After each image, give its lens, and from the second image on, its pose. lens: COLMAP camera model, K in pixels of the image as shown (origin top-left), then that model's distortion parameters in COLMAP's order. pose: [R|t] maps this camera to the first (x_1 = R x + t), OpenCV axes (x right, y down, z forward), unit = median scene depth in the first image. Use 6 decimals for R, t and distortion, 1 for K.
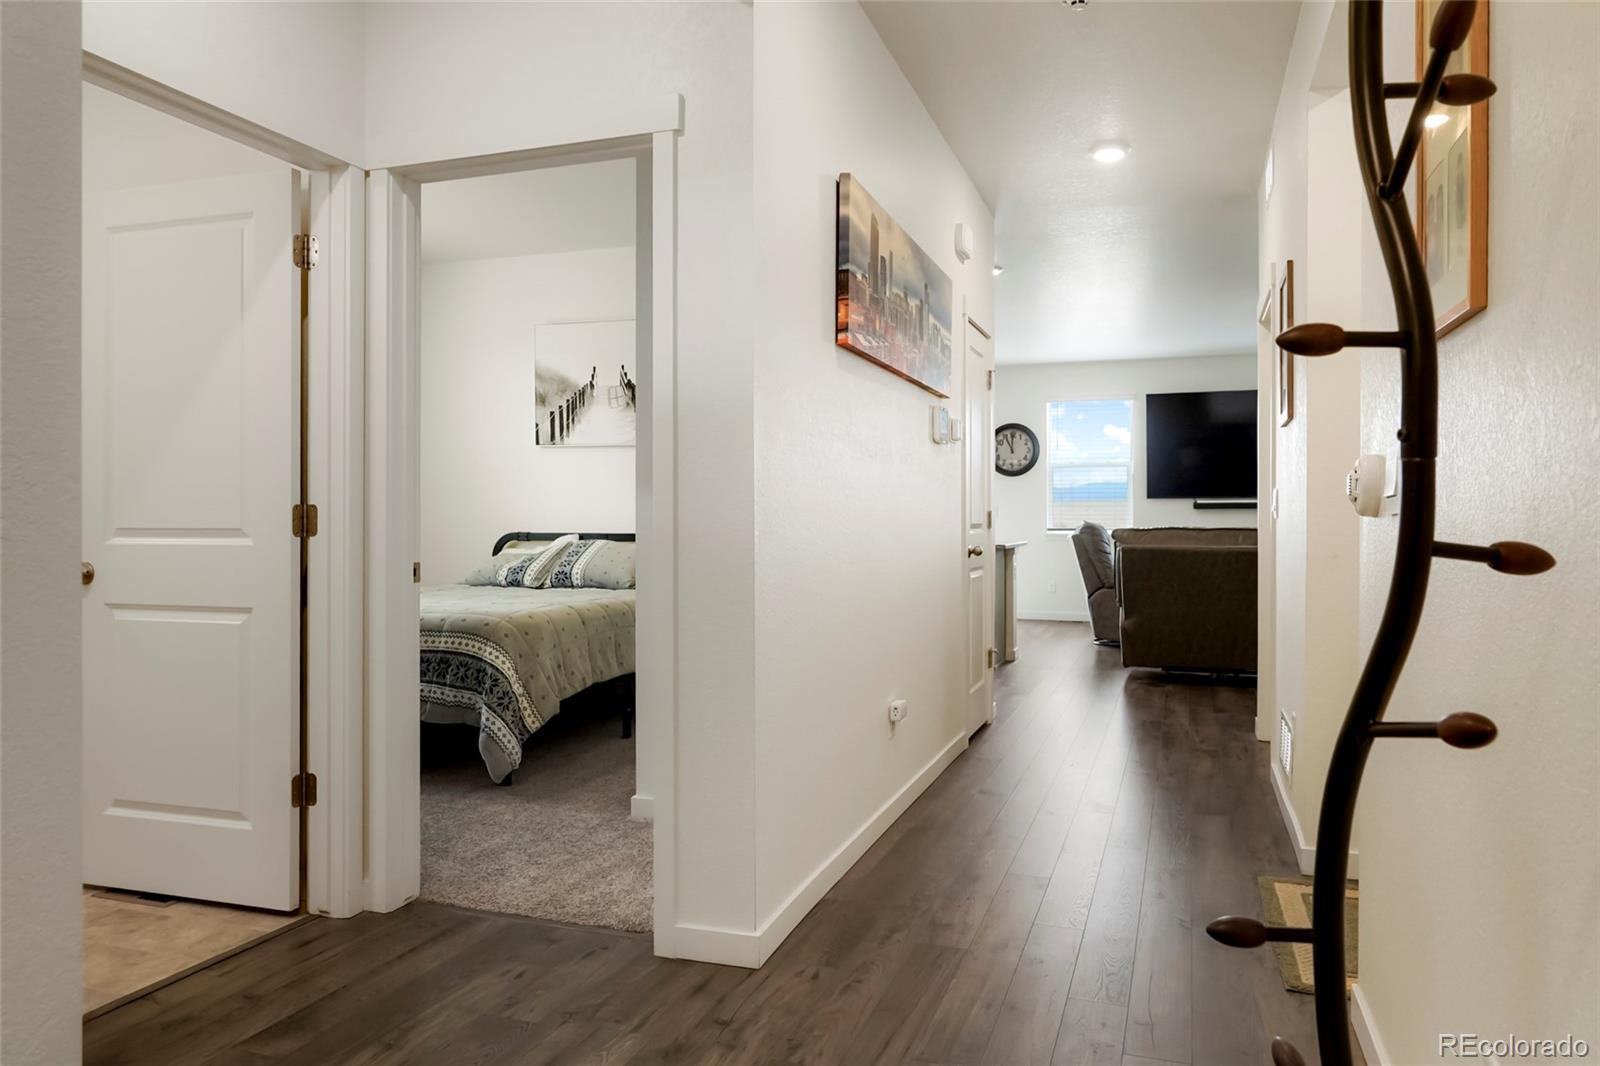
lens RADIAL K [[1071.5, 0, 800.1], [0, 1071.5, 513.7], [0, 0, 1]] dist [-0.006009, -0.000663]
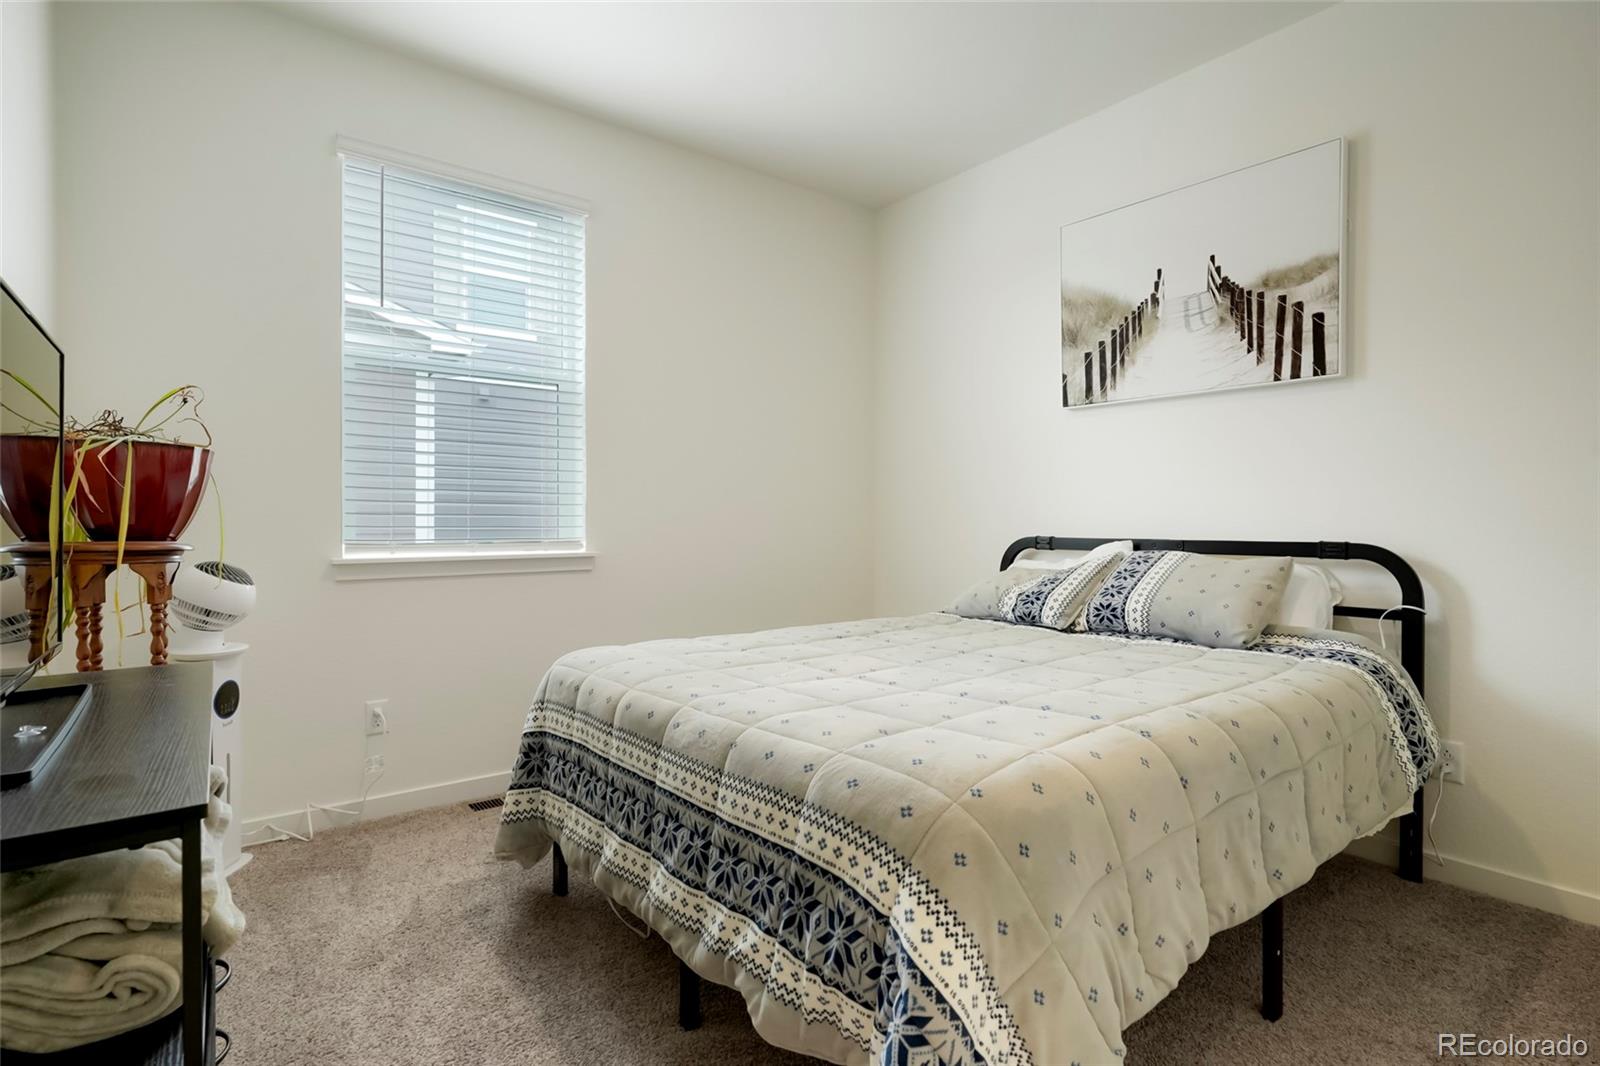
lens RADIAL K [[785.7, 0, 810.8], [0, 785.7, 530.1], [0, 0, 1]] dist [-0.002243, -0.000002]
pose [[0.848310, 0.003253, -0.529490, -0.131607], [0.003770, 0.999919, 0.012182, 0.007067], [0.529487, -0.012330, 0.848229, 0.546587]]
